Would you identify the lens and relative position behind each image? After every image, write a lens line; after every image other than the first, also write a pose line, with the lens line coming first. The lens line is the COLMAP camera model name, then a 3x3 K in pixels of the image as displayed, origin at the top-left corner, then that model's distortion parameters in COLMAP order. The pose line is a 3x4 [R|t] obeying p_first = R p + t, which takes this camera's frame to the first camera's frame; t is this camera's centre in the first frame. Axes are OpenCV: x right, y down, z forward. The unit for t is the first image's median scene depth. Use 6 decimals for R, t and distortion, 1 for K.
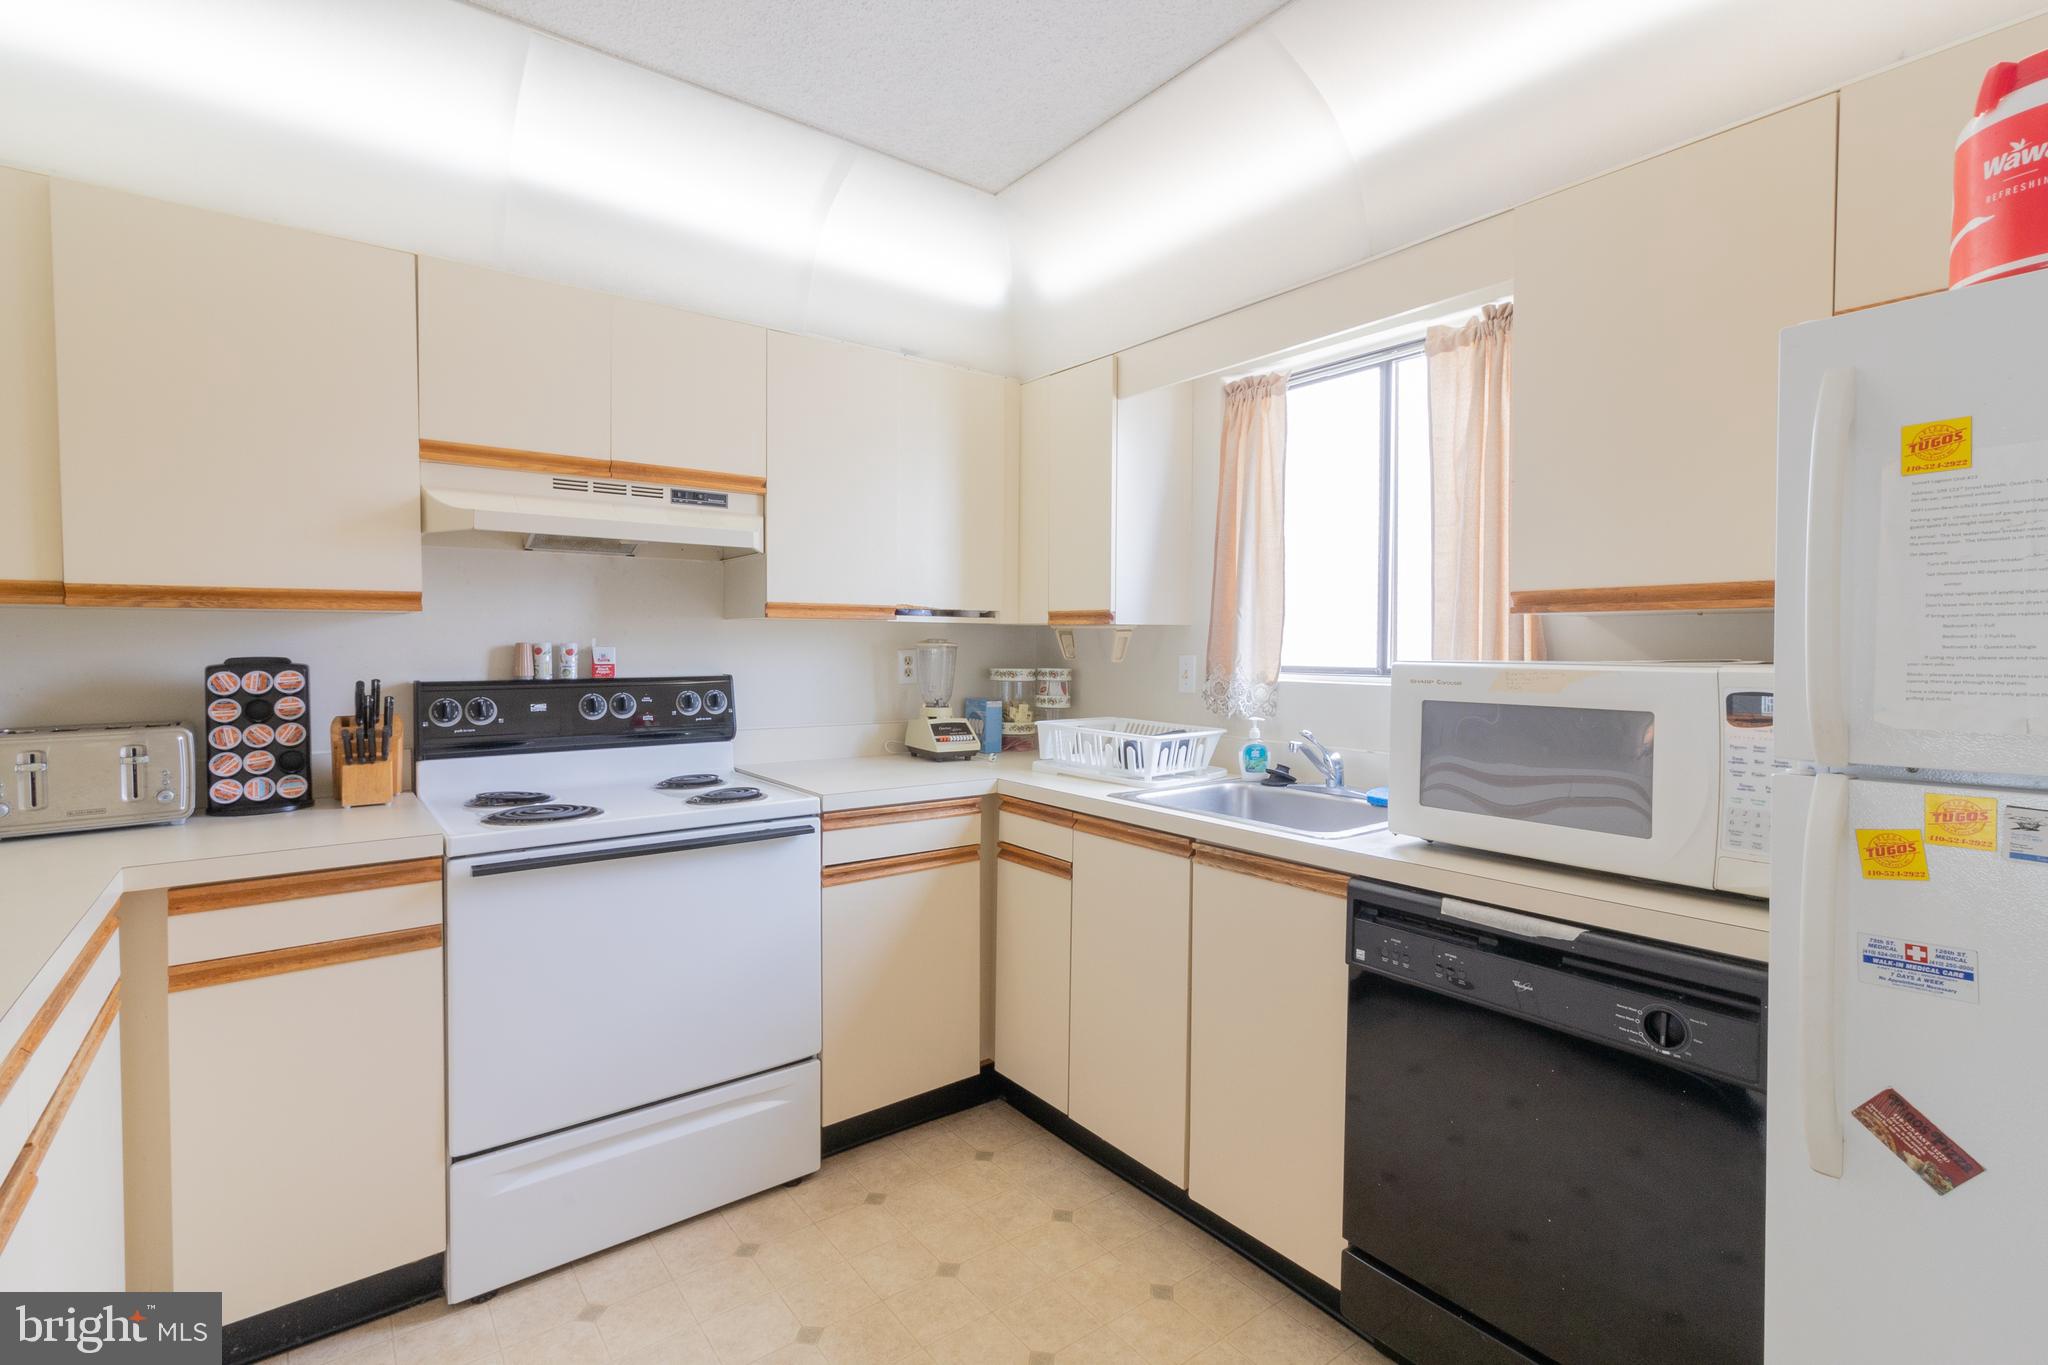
lens RADIAL K [[925.9, 0, 1024.3], [0, 925.9, 673.4], [0, 0, 1]] dist [0.000051, -0.000038]
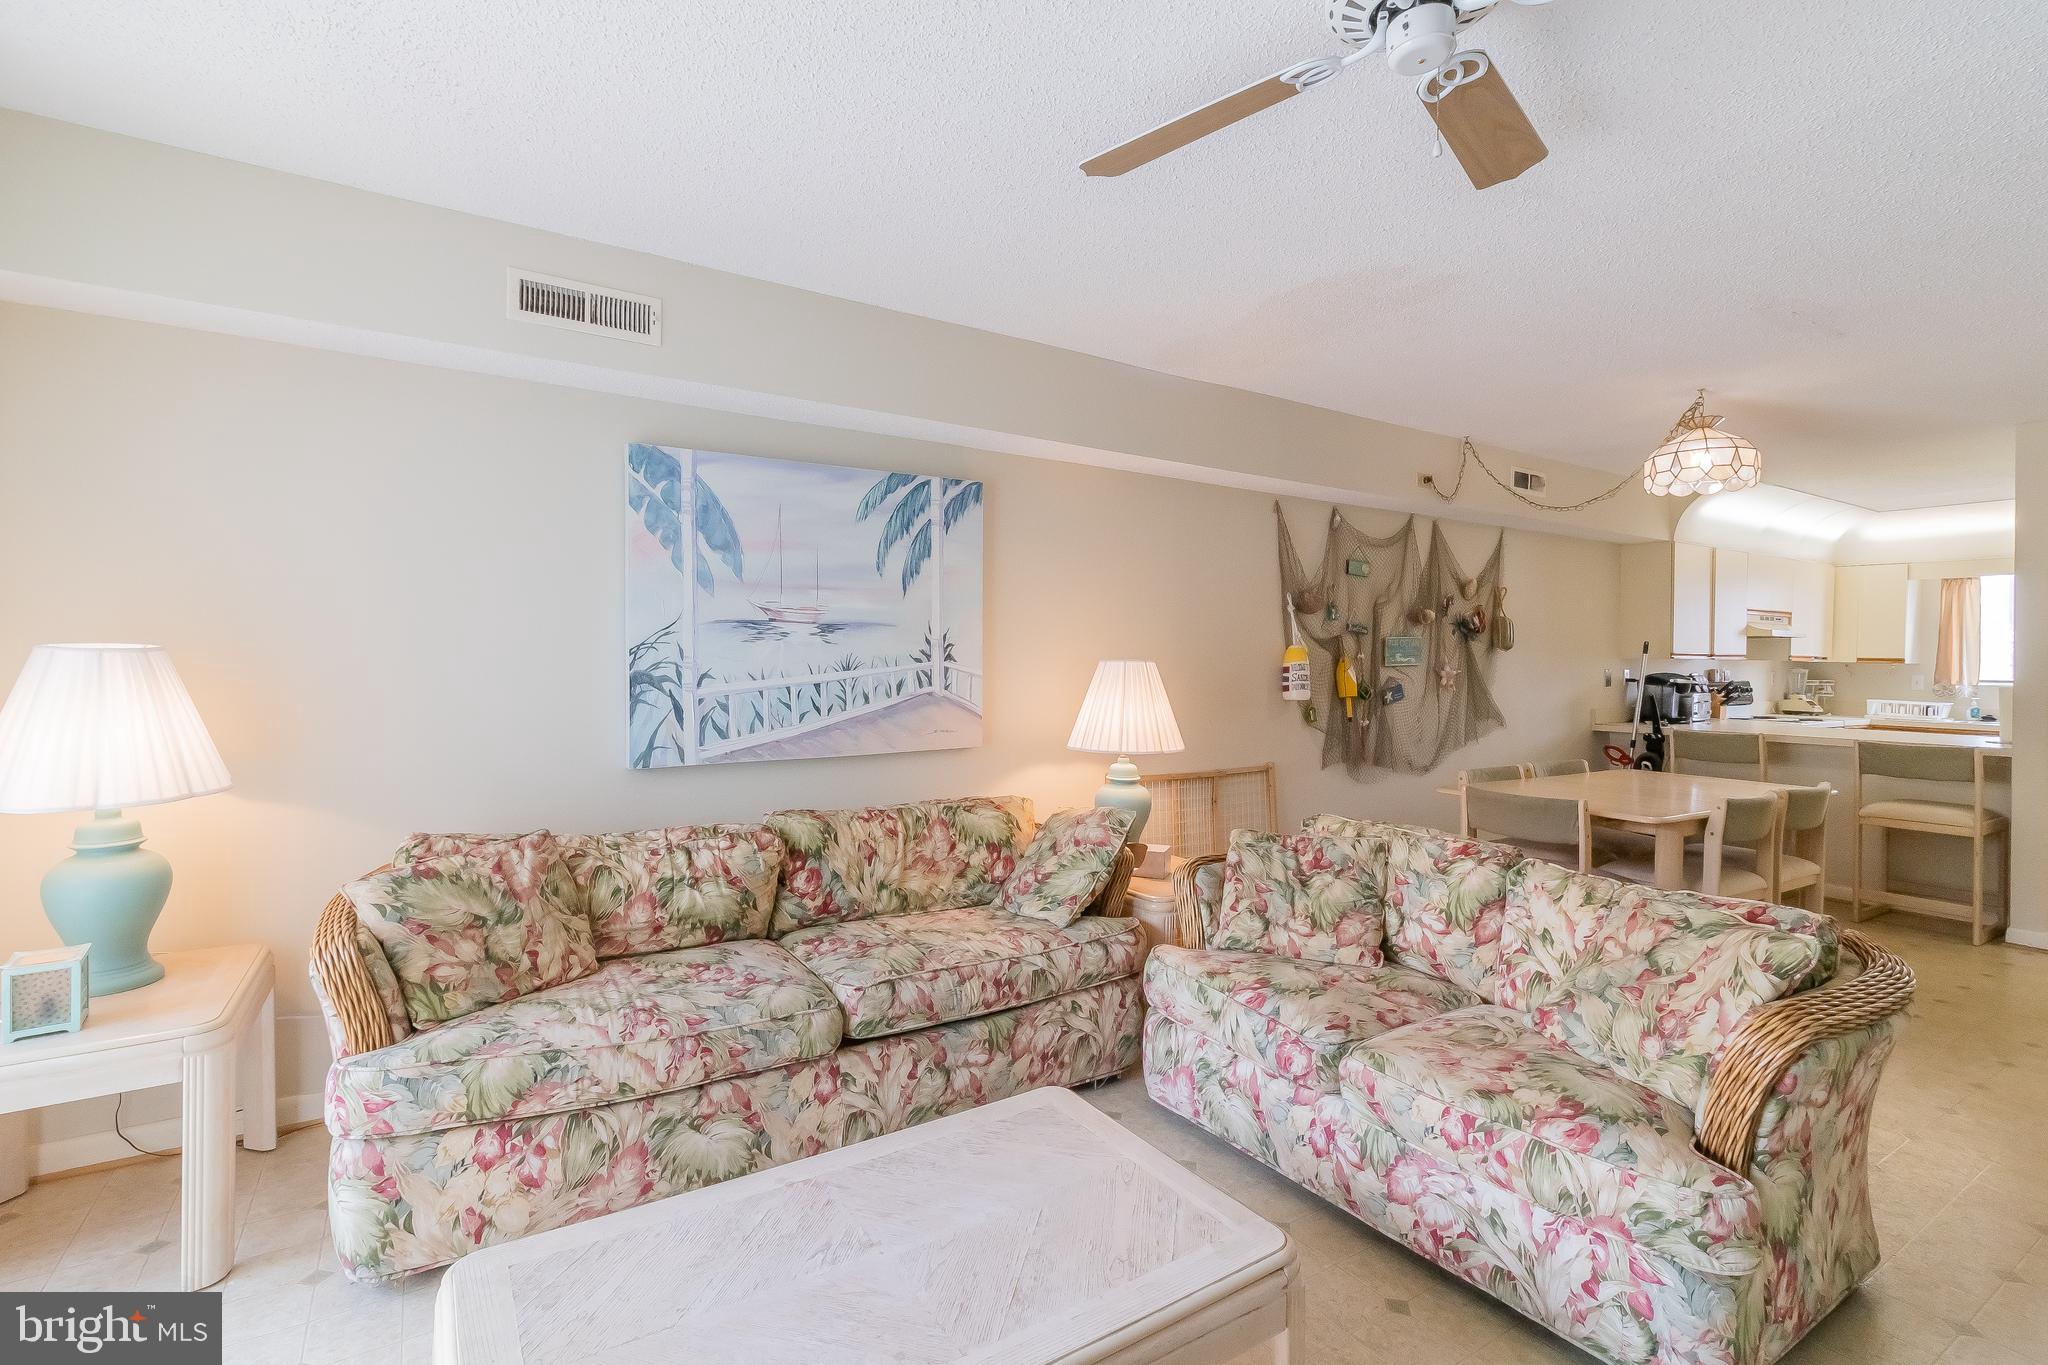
lens RADIAL K [[925.9, 0, 1024.6], [0, 925.9, 679.6], [0, 0, 1]] dist [0.000051, -0.000038]
pose [[0.996587, 0.000990, -0.082540, -2.198904], [-0.002262, 0.999880, -0.015323, 0.040170], [0.082515, 0.015458, 0.996470, -1.857087]]
